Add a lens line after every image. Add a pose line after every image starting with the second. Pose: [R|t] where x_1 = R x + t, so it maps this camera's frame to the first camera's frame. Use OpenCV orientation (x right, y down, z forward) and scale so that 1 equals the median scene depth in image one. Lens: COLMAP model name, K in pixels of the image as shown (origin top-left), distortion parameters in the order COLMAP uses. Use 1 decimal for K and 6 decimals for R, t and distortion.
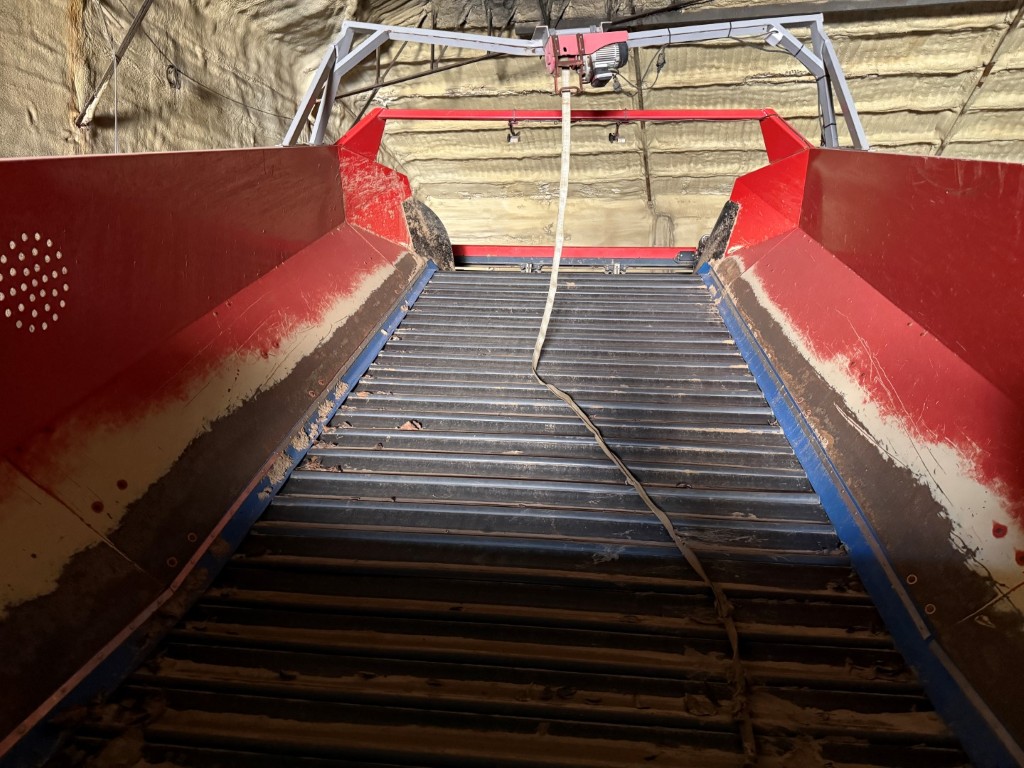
lens RADIAL K [[737.5, 0, 514.4], [0, 737.5, 401.5], [0, 0, 1]] dist [0.018051, -0.021815]
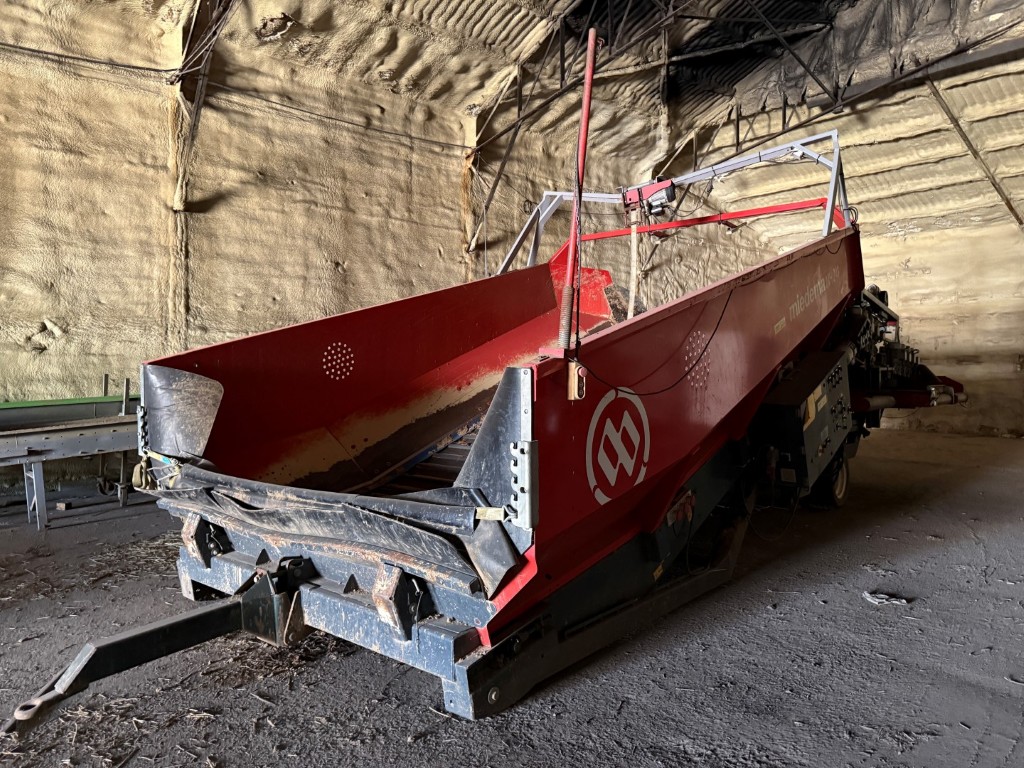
lens RADIAL K [[707.6, 0, 507.3], [0, 707.6, 422.8], [0, 0, 1]] dist [0.096857, -0.136423]
pose [[0.815551, 0.016099, -0.578461, 0.348051], [-0.030471, 0.999421, -0.015145, 0.021330], [0.577882, 0.029978, 0.815569, -0.190138]]
